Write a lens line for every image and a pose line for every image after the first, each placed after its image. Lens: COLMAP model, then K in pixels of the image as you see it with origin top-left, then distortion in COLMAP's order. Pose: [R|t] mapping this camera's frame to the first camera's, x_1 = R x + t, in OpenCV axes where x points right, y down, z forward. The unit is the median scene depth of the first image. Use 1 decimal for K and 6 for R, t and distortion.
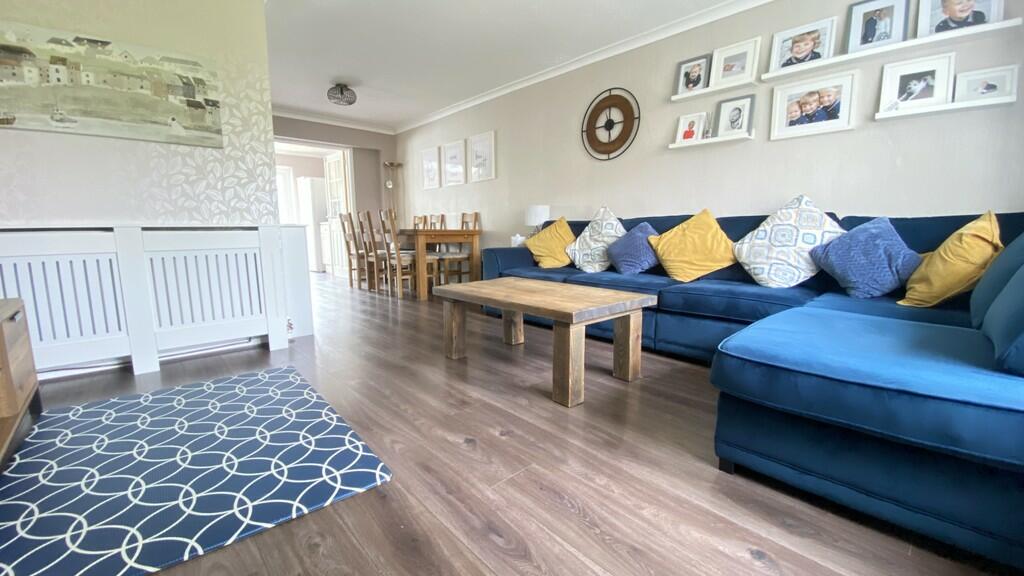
lens RADIAL K [[412.3, 0, 506.7], [0, 412.3, 289.1], [0, 0, 1]] dist [0.025854, -0.023542]
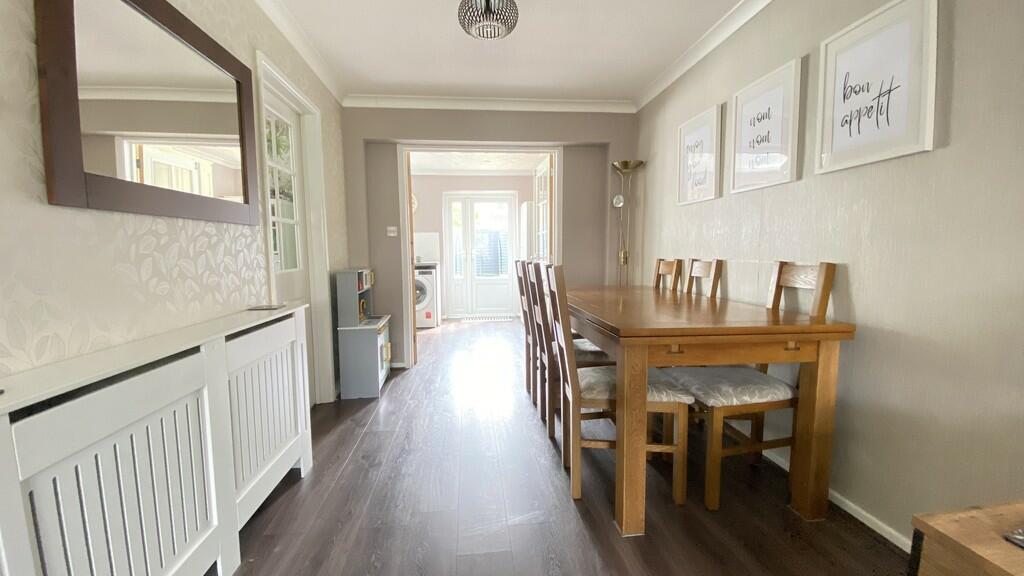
lens RADIAL K [[412.3, 0, 506.7], [0, 412.3, 289.1], [0, 0, 1]] dist [0.025854, -0.023542]
pose [[0.799652, 0.050921, -0.598301, -0.142415], [-0.079189, 0.996638, -0.021016, -0.240591], [0.595219, 0.064184, 0.800996, 1.017065]]
